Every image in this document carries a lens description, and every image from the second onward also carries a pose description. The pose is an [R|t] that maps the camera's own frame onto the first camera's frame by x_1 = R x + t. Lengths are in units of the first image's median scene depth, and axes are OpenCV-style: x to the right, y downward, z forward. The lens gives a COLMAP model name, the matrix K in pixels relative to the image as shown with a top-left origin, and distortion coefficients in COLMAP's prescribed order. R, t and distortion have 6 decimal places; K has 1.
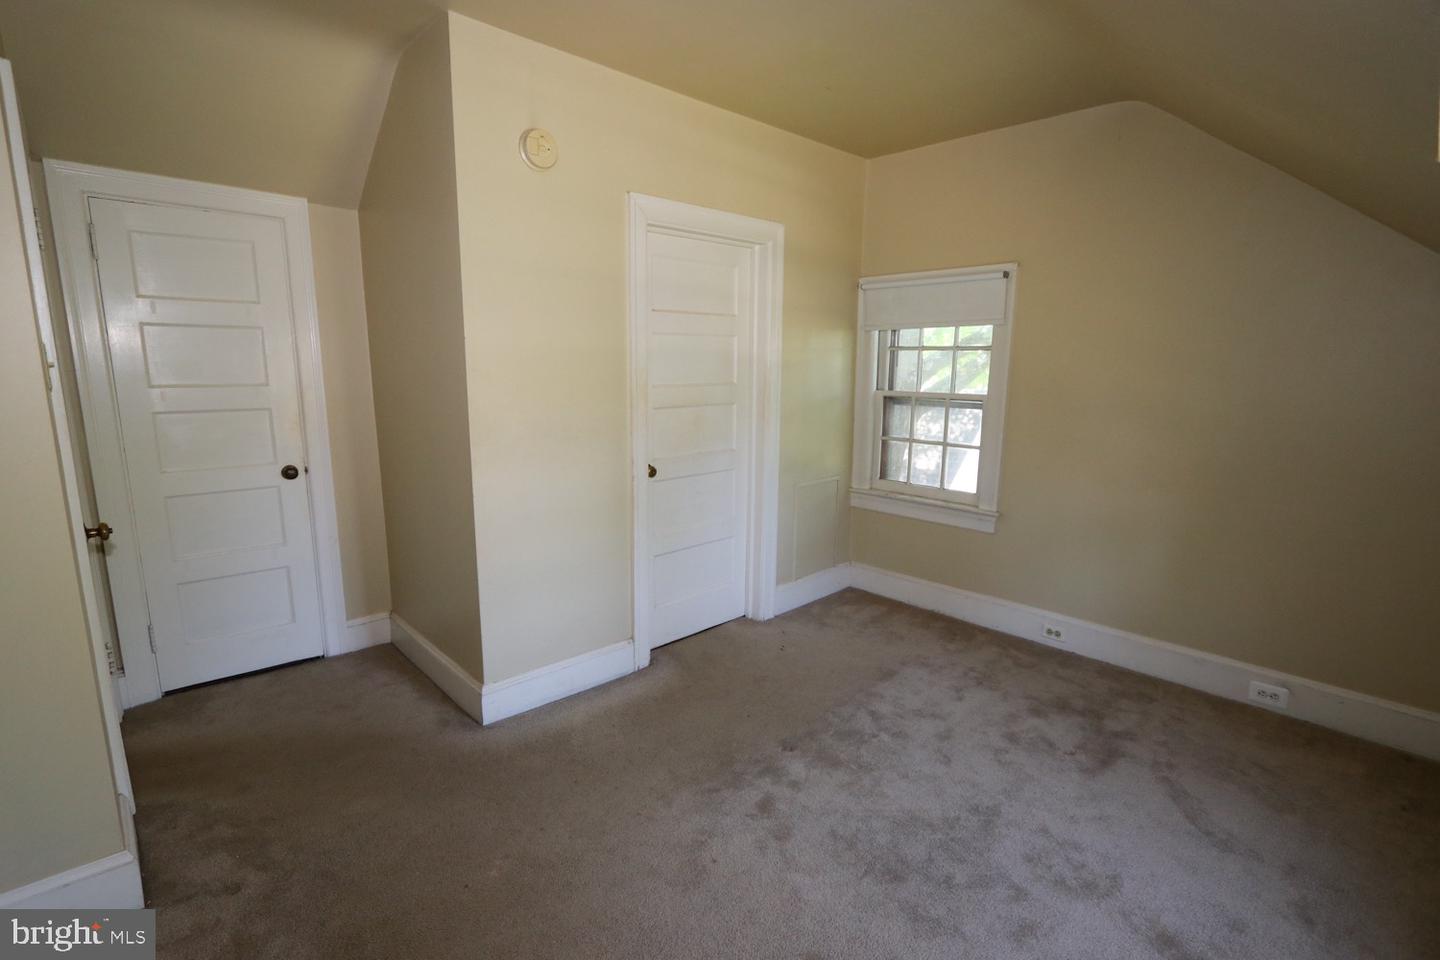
lens RADIAL K [[660.5, 0, 706.0], [0, 660.5, 485.9], [0, 0, 1]] dist [-0.028044, 0.006064]
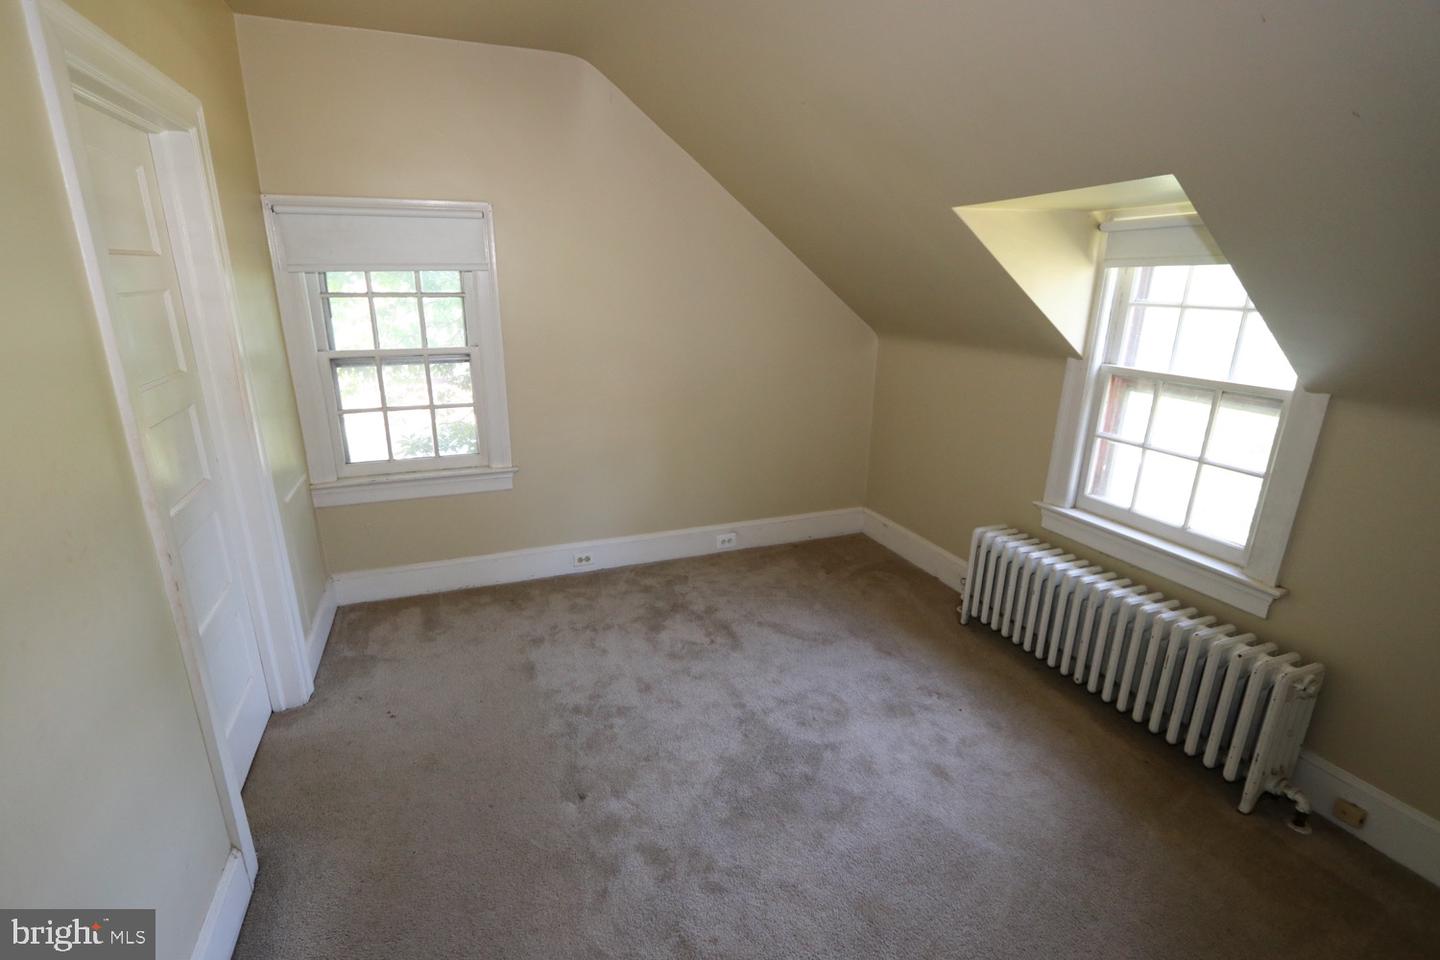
lens RADIAL K [[660.5, 0, 706.0], [0, 660.5, 485.9], [0, 0, 1]] dist [-0.028044, 0.006064]
pose [[0.379790, -0.281604, 0.881169, -0.380212], [0.166022, 0.957823, 0.234545, -0.136939], [-0.910053, 0.057216, 0.410524, 0.402482]]
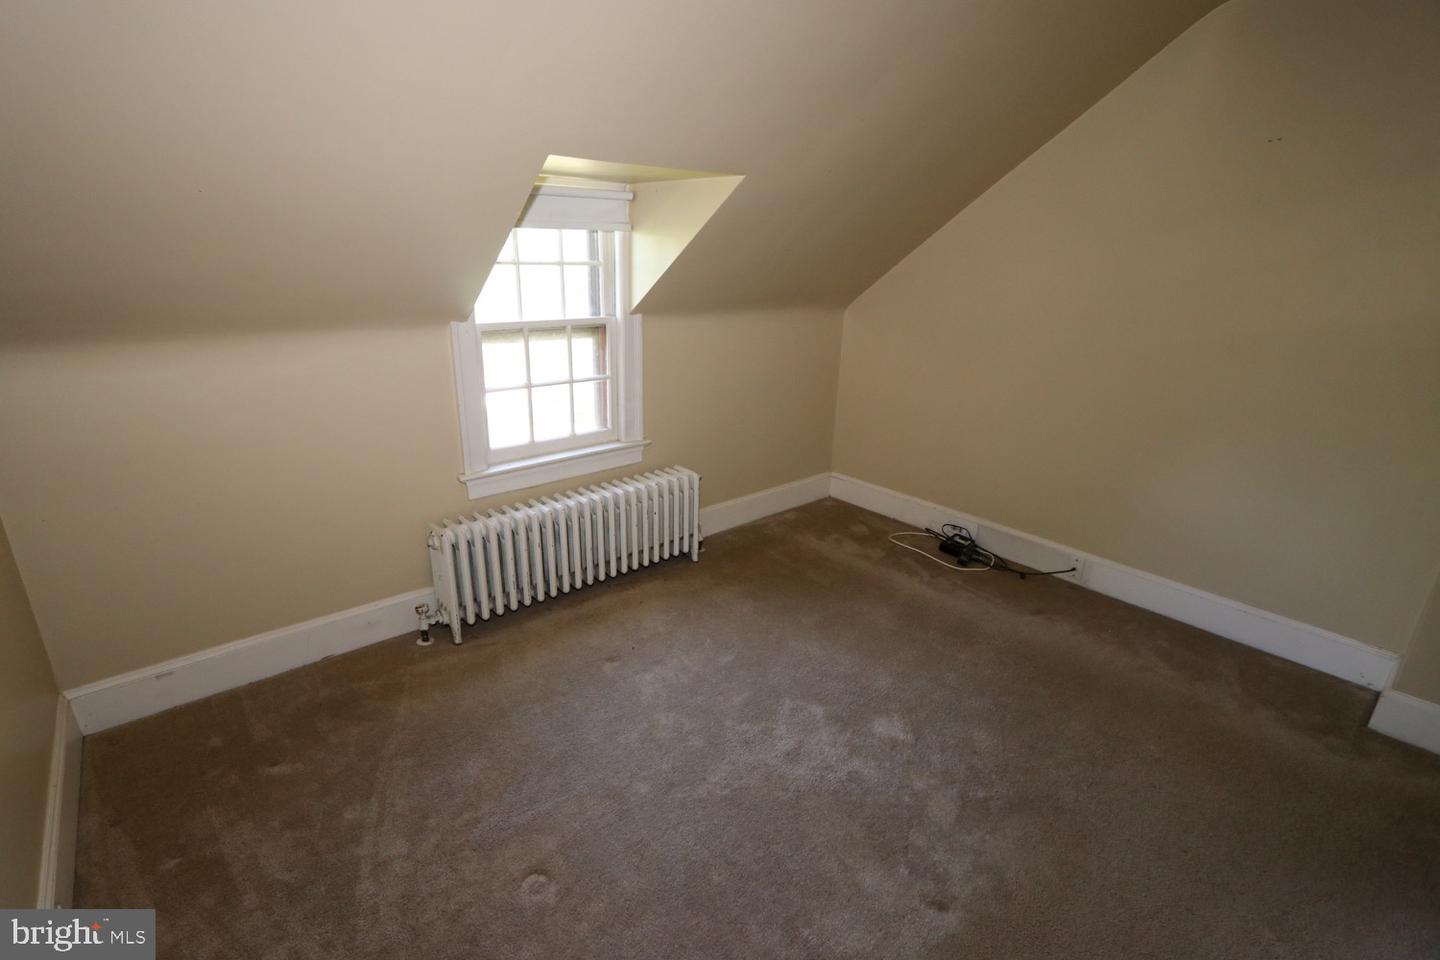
lens RADIAL K [[660.5, 0, 706.0], [0, 660.5, 485.9], [0, 0, 1]] dist [-0.028044, 0.006064]
pose [[-0.998323, -0.048569, 0.031510, 0.303732], [-0.026330, 0.865613, 0.500021, -0.268498], [-0.051561, 0.498352, -0.865440, 1.163412]]
